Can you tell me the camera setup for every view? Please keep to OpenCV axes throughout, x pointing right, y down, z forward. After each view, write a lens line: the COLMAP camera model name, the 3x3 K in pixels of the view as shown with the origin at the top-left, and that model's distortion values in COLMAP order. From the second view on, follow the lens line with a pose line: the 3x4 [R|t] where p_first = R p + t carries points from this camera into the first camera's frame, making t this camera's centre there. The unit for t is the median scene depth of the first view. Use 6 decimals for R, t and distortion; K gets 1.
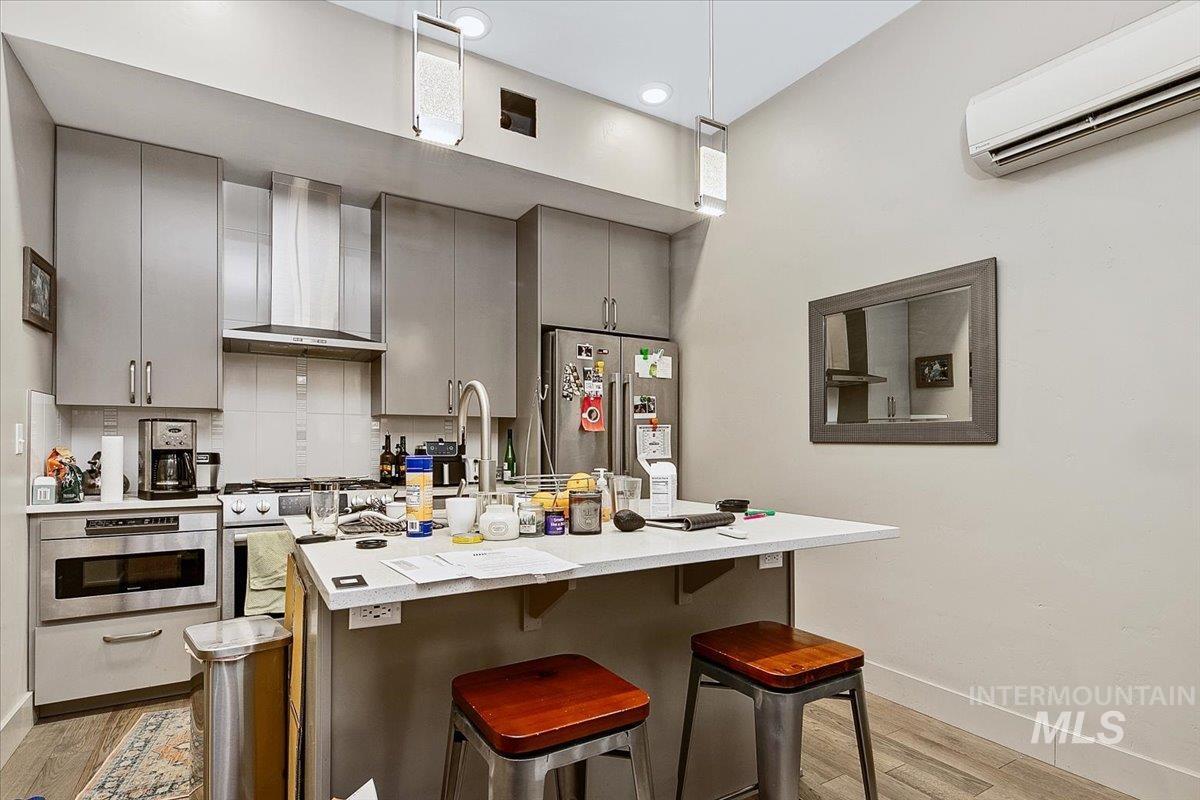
lens RADIAL K [[608.2, 0, 594.1], [0, 608.2, 435.0], [0, 0, 1]] dist [0.000768, -0.000782]
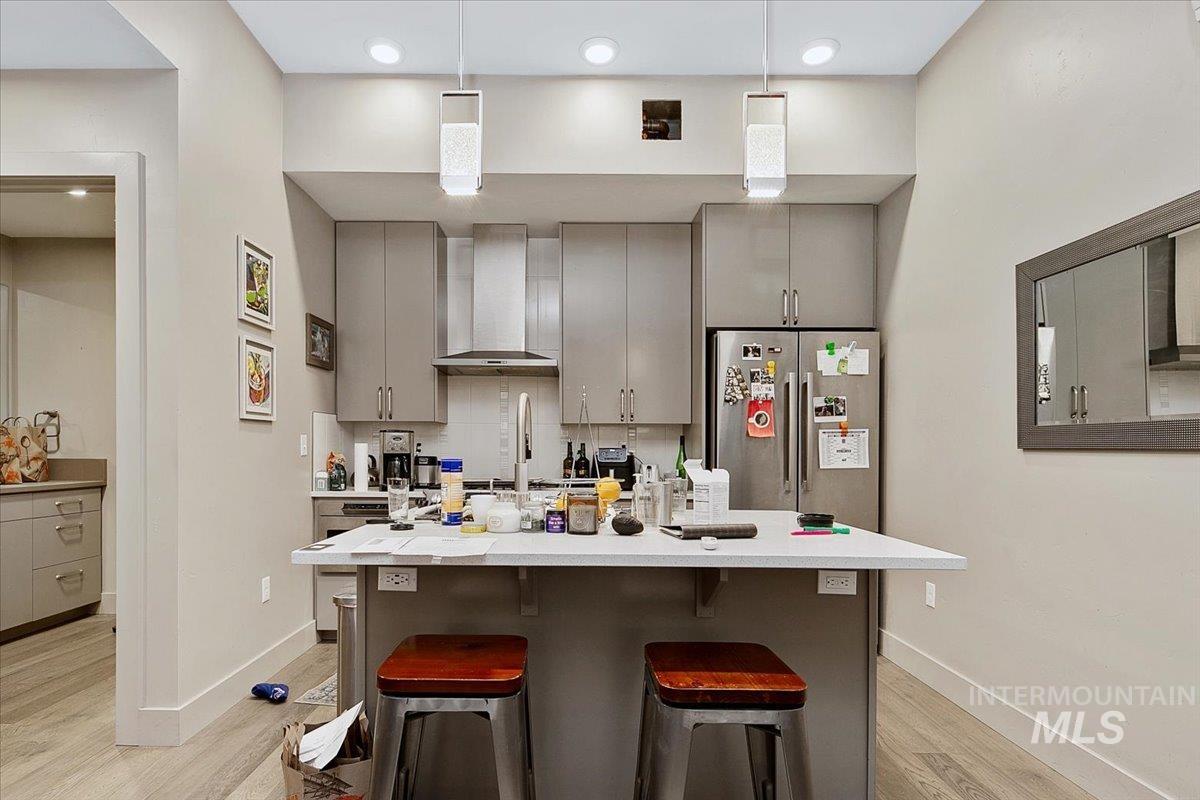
lens RADIAL K [[649.2, 0, 598.5], [0, 649.2, 450.7], [0, 0, 1]] dist [-0.001730, -0.000846]
pose [[0.852143, 0.003295, -0.523299, 0.332288], [0.003366, 0.999925, 0.011778, 0.002260], [0.523298, -0.011798, 0.852068, 0.028372]]
